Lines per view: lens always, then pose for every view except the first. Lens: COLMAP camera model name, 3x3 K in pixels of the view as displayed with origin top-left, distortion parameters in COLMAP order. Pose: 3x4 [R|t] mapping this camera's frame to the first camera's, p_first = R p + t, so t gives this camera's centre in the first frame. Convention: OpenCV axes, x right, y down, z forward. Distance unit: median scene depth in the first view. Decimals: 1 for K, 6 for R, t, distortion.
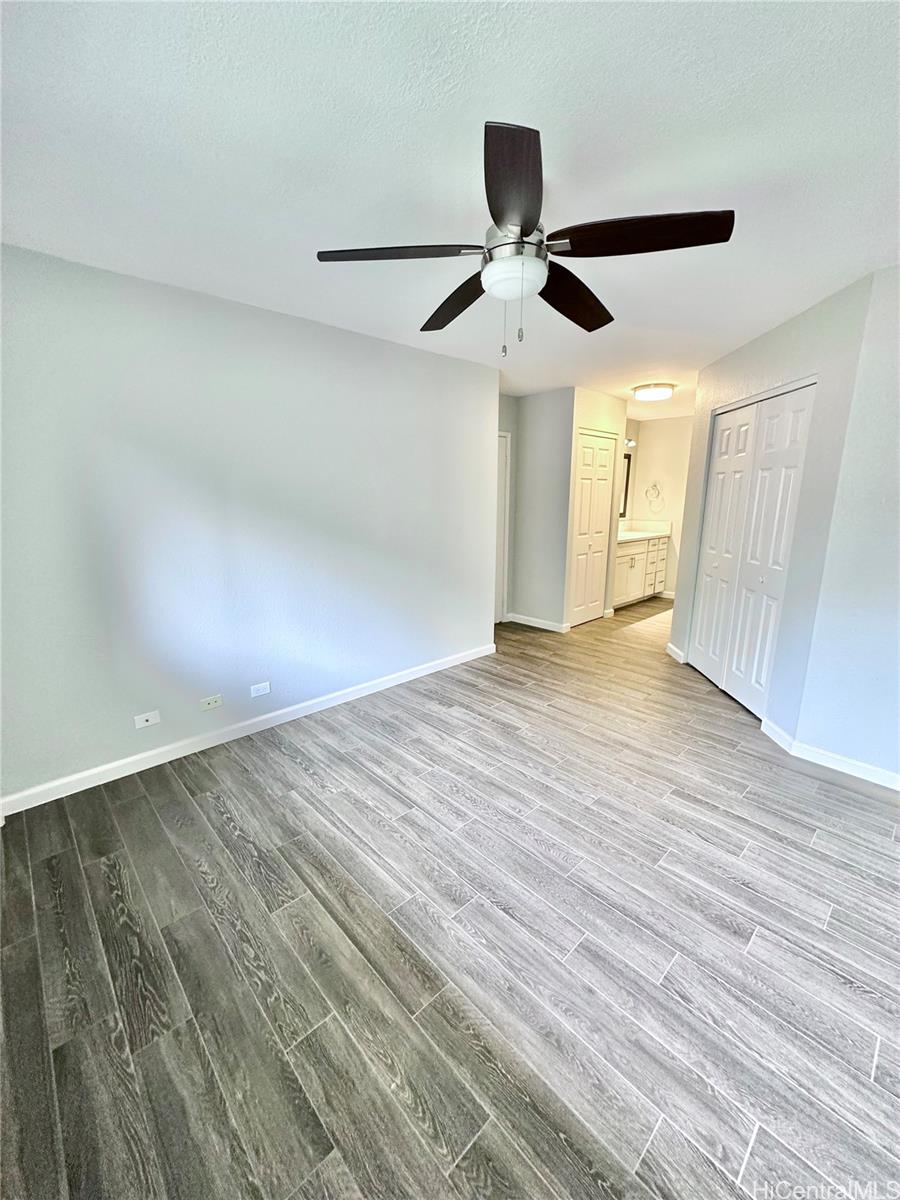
lens RADIAL K [[480.2, 0, 450.0], [0, 480.2, 600.0], [0, 0, 1]] dist [-0.000501, 0.000308]
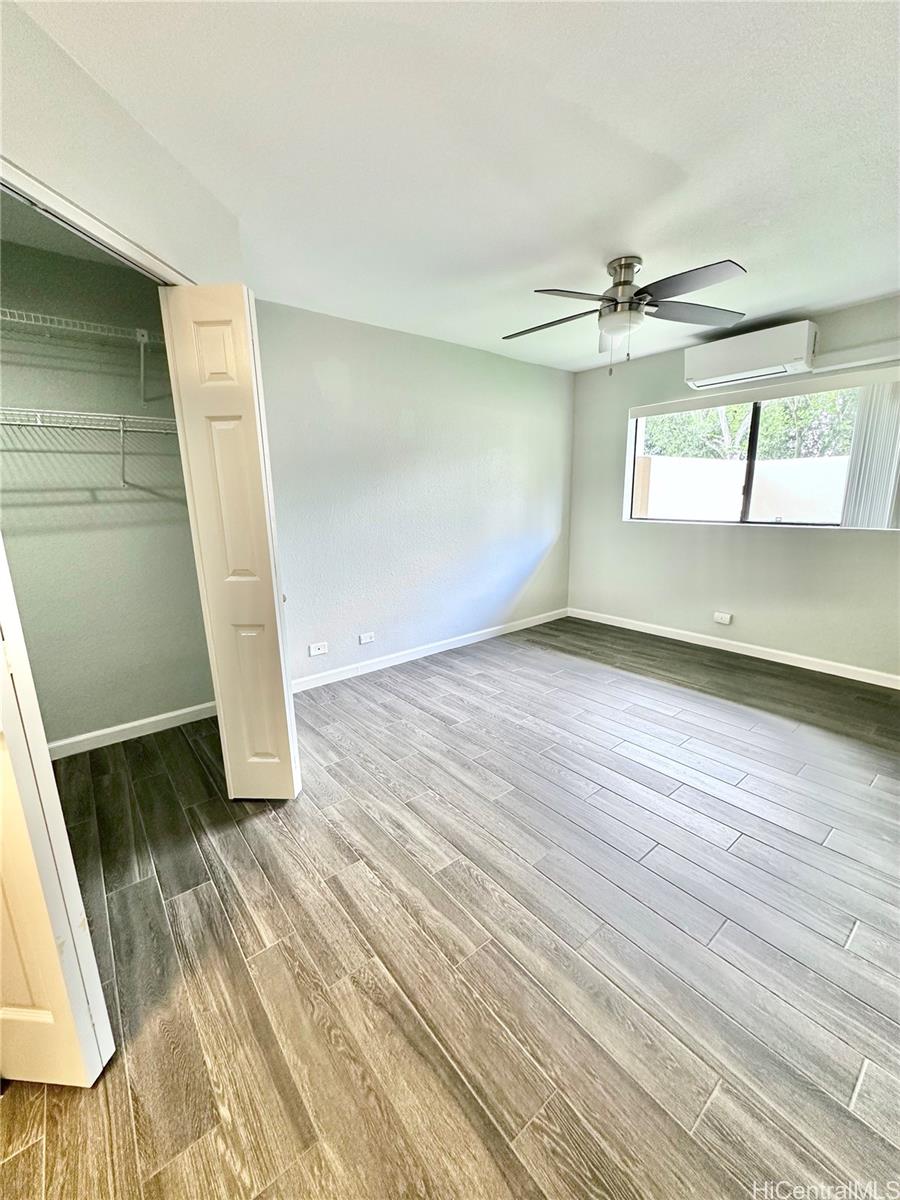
lens RADIAL K [[480.2, 0, 450.0], [0, 480.2, 600.0], [0, 0, 1]] dist [-0.000501, 0.000308]
pose [[-0.996824, 0.002501, 0.079594, 0.410383], [0.035782, 0.906991, 0.419626, -0.392626], [-0.071142, 0.421142, -0.904201, 2.066396]]
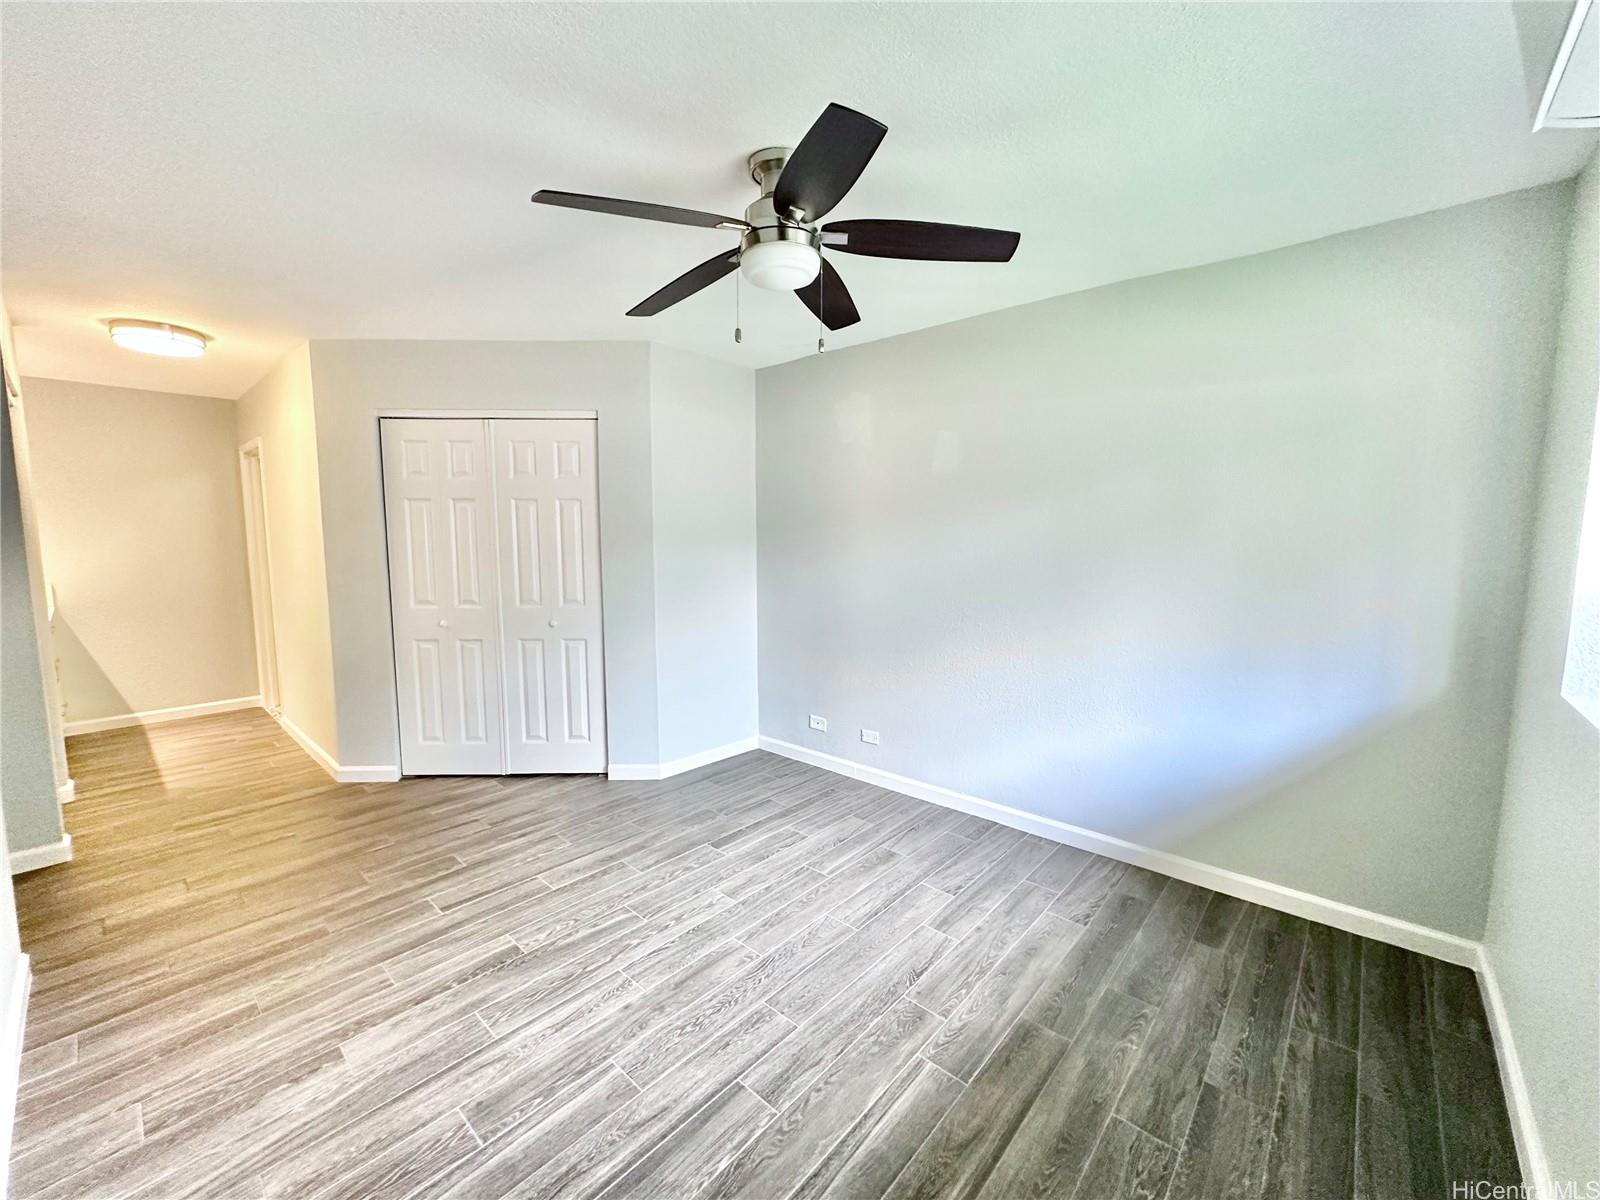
lens RADIAL K [[640.3, 0, 801.2], [0, 640.3, 598.1], [0, 0, 1]] dist [-0.000501, 0.000308]
pose [[-0.082516, -0.100929, 0.991466, -0.758886], [0.213422, 0.969988, 0.116504, -0.177965], [-0.973469, 0.221214, -0.058499, 0.860647]]
